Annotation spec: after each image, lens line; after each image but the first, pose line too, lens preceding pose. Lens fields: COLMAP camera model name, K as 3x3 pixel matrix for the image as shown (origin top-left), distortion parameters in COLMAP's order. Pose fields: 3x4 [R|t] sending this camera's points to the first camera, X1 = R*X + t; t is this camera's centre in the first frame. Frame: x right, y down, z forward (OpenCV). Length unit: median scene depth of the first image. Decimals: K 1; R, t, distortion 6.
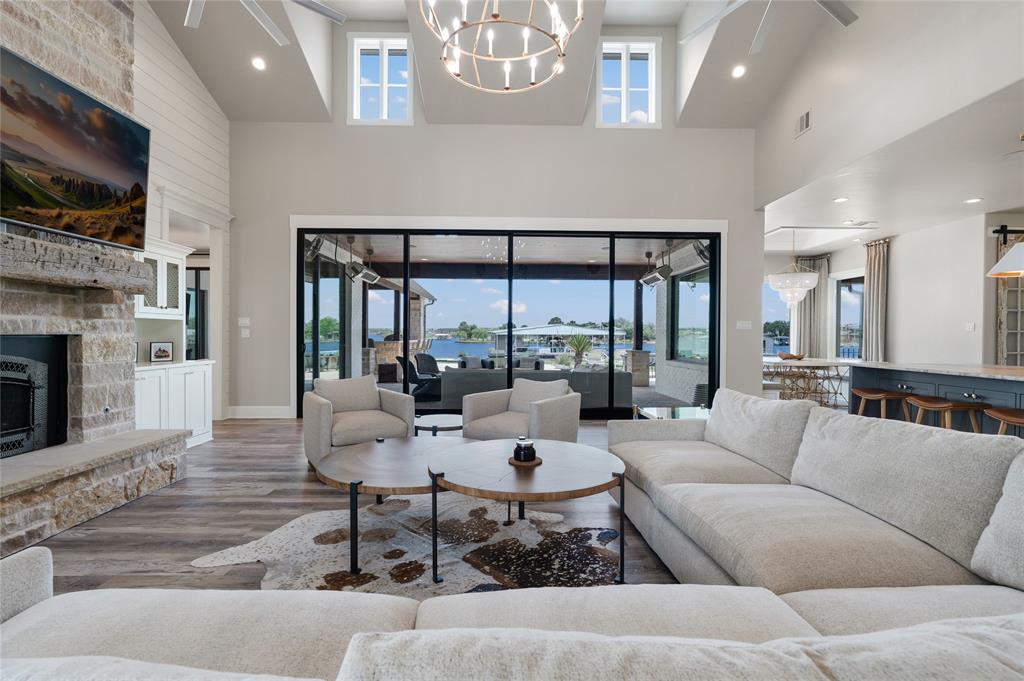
lens RADIAL K [[463.7, 0, 508.9], [0, 463.7, 337.8], [0, 0, 1]] dist [-0.000804, -0.000032]
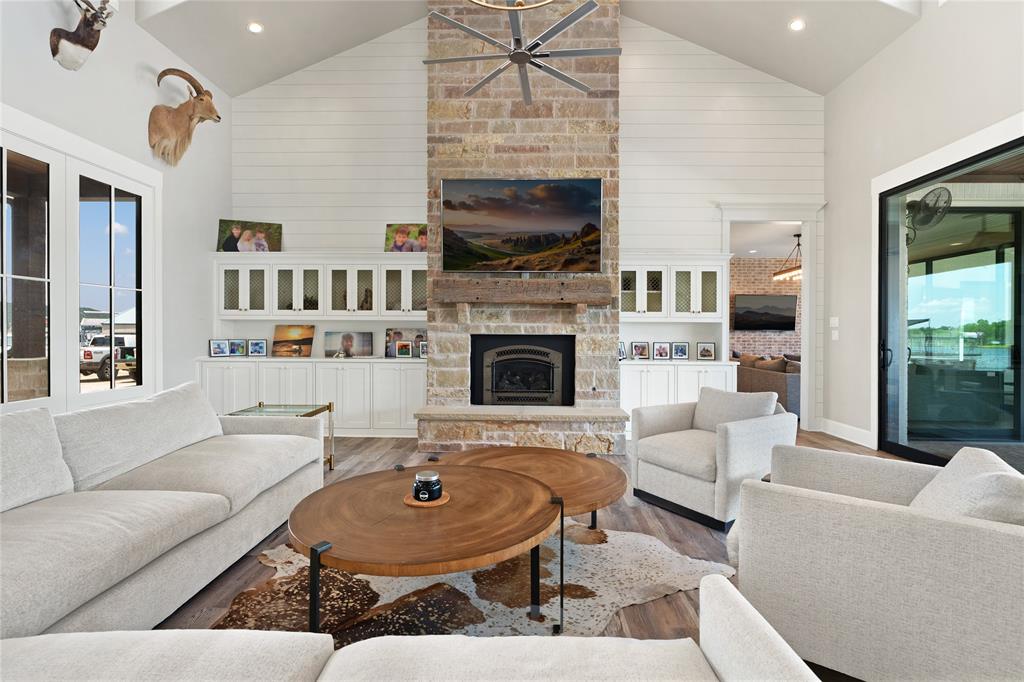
lens RADIAL K [[463.9, 0, 514.4], [0, 463.9, 333.6], [0, 0, 1]] dist [-0.001990, -0.000126]
pose [[-0.036650, -0.004982, -0.999316, 0.580993], [-0.014635, 0.999883, -0.004448, -0.001637], [0.999221, 0.014462, -0.036719, 0.860279]]
